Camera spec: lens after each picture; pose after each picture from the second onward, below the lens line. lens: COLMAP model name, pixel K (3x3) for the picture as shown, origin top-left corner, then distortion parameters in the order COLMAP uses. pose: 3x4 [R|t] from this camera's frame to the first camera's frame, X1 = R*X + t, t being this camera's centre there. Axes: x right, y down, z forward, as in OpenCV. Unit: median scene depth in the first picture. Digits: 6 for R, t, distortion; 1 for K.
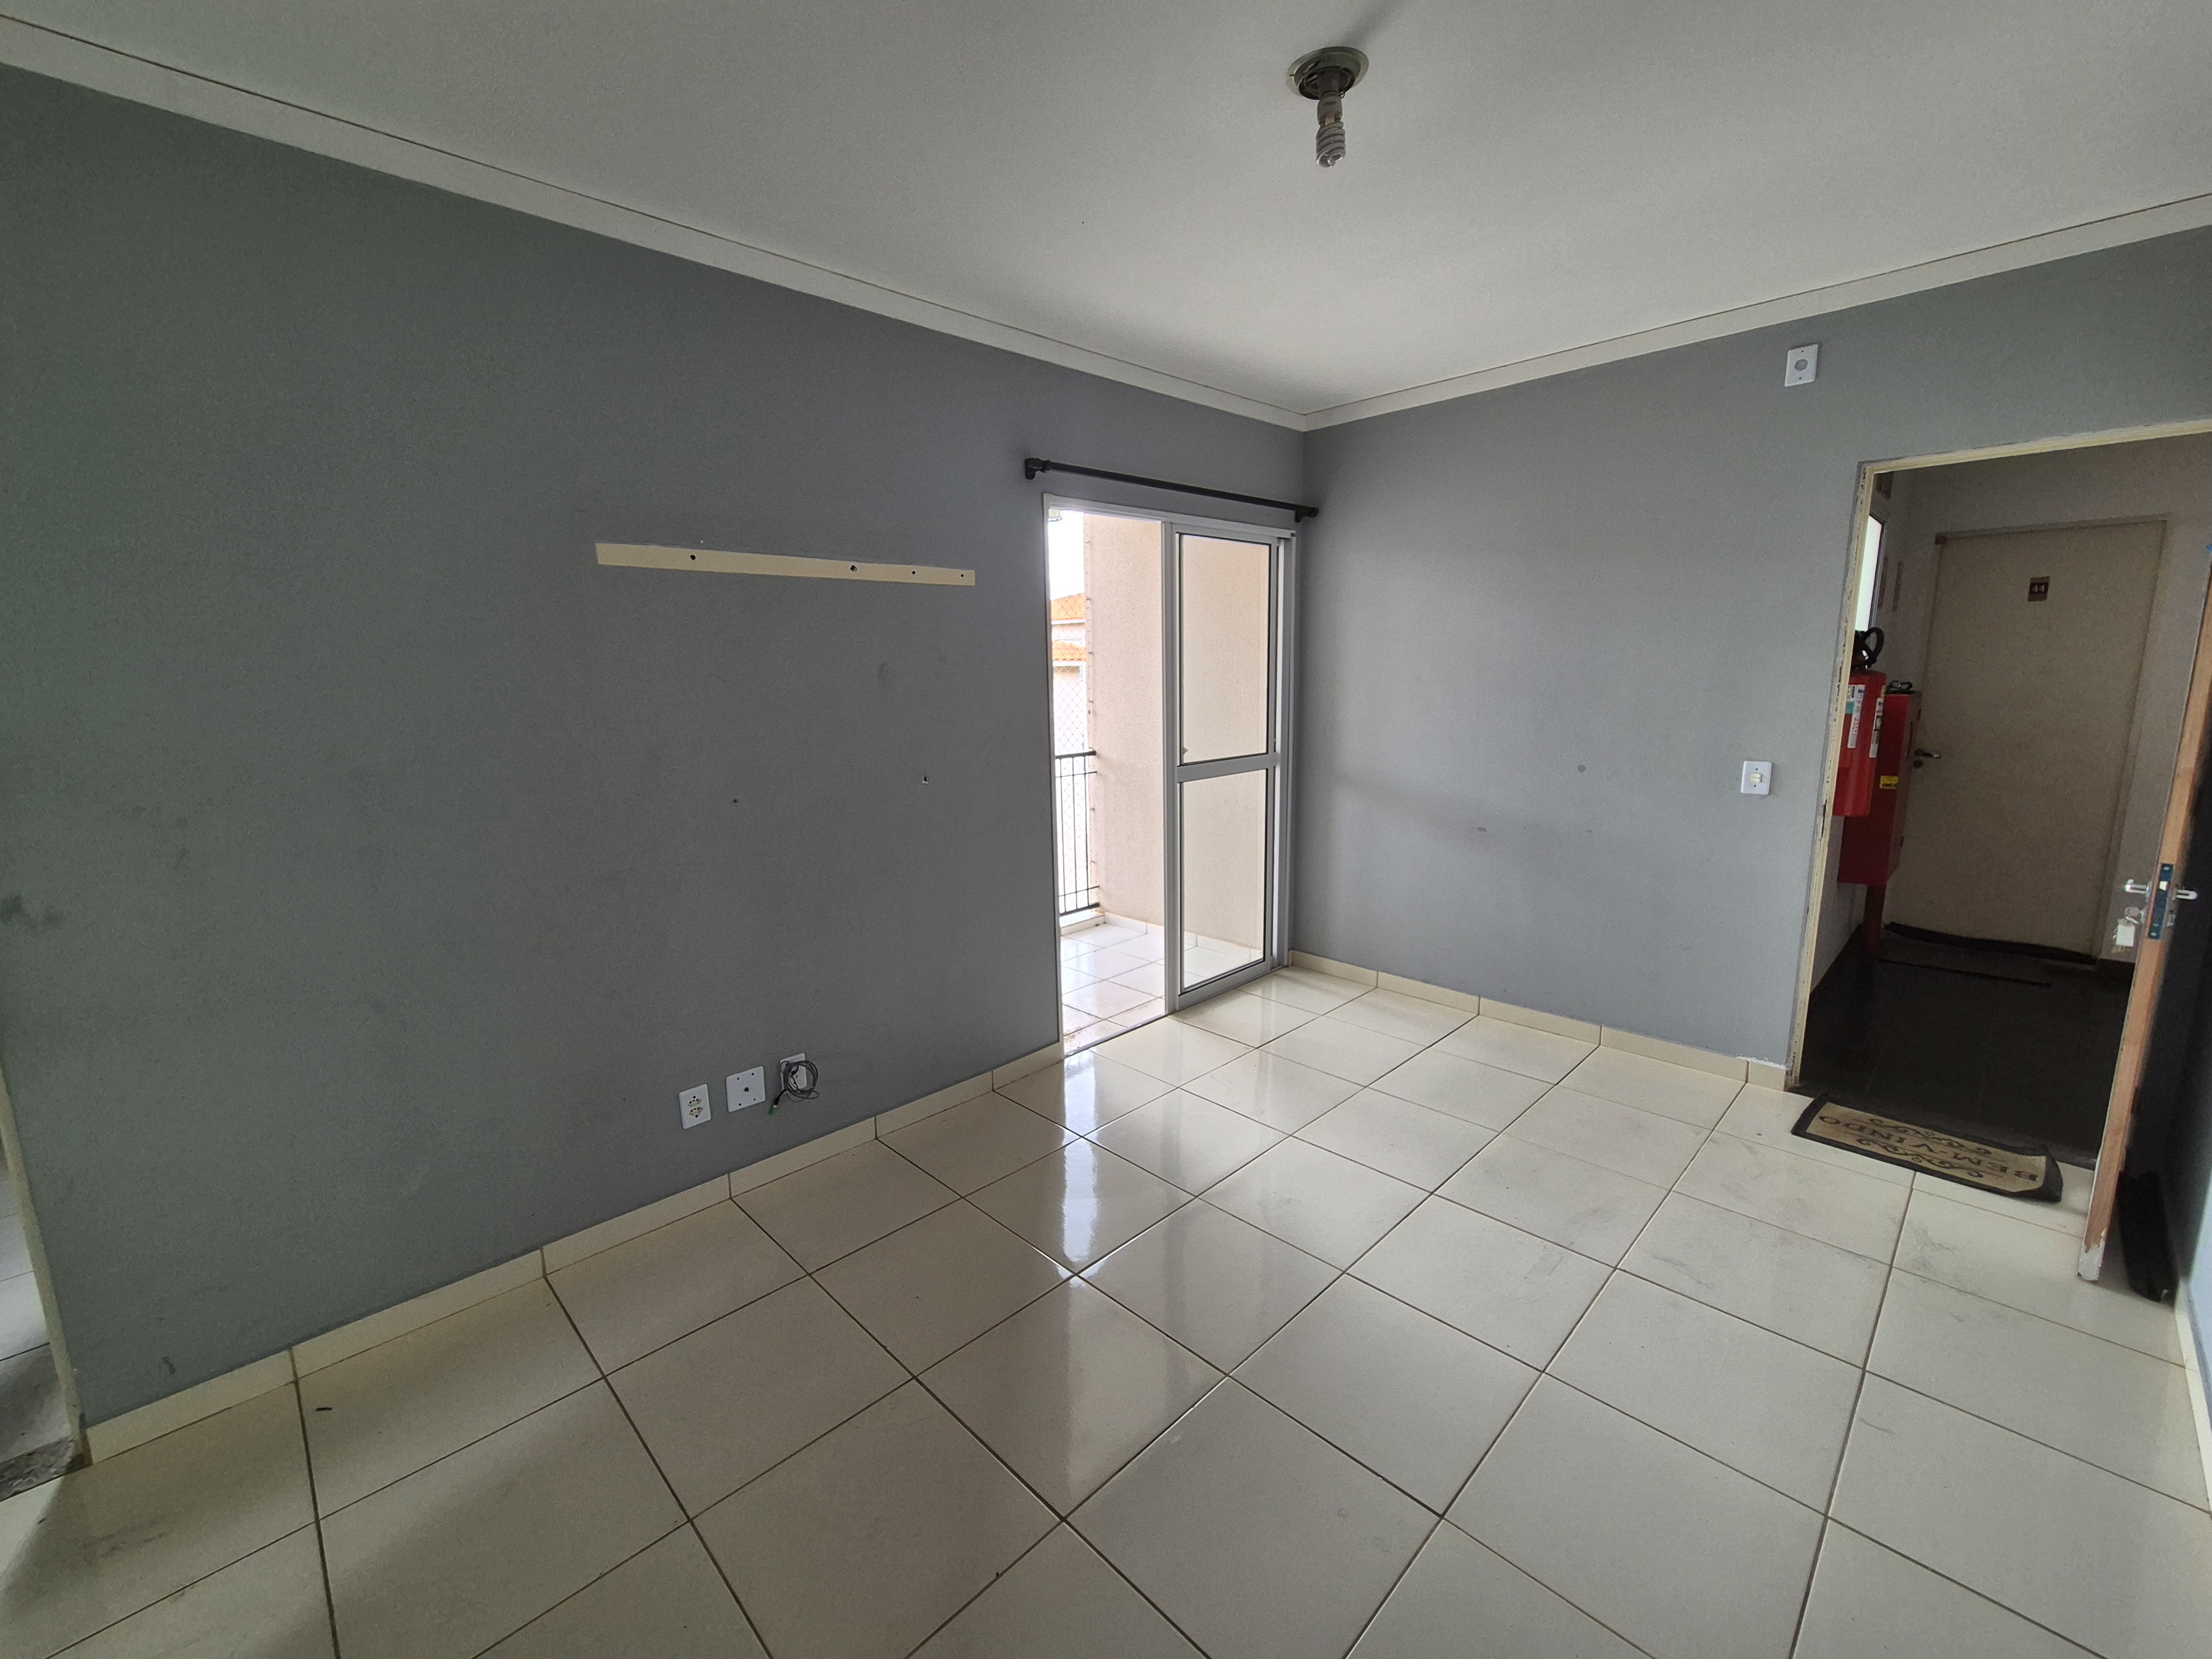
lens RADIAL K [[910.8, 0, 1091.9], [0, 910.8, 827.7], [0, 0, 1]] dist [-0.000784, 0.000264]
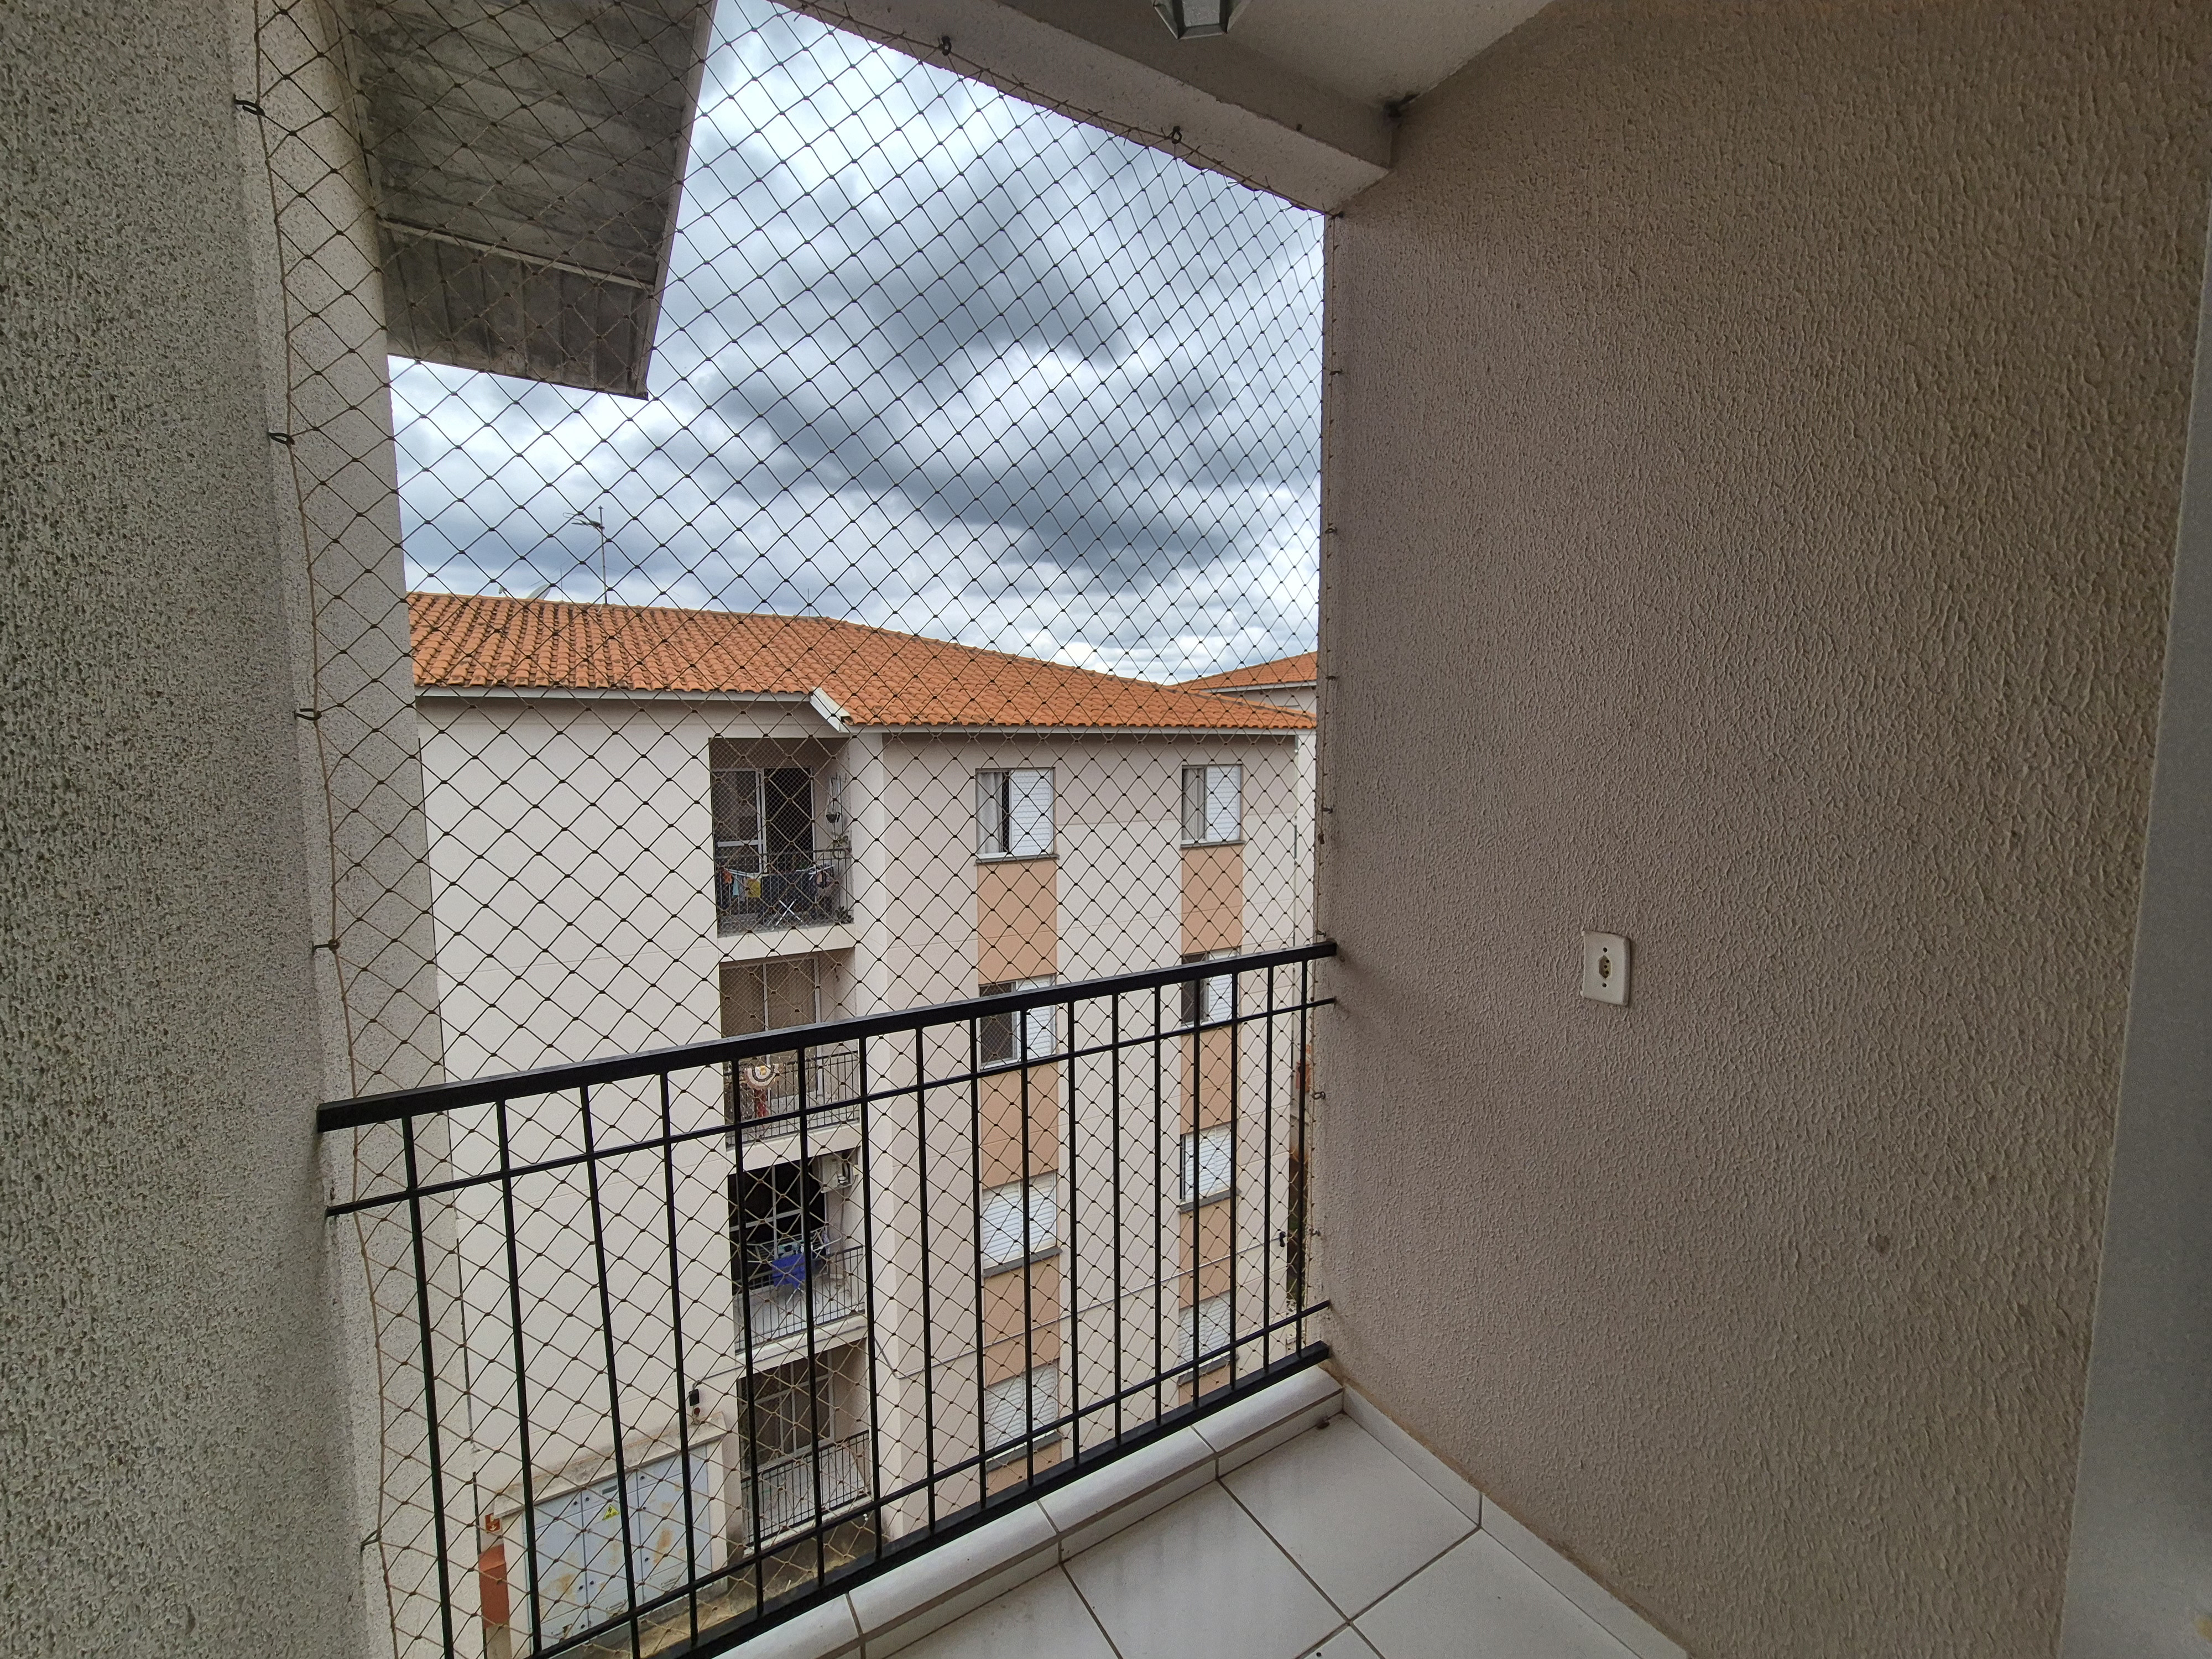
lens RADIAL K [[907.1, 0, 1092.0], [0, 907.1, 827.2], [0, 0, 1]] dist [-0.000196, -0.000386]
pose [[0.969853, 0.036499, -0.240941, -0.004646], [-0.054177, 0.996271, -0.067155, -0.098714], [0.237591, 0.078184, 0.968214, 0.610885]]
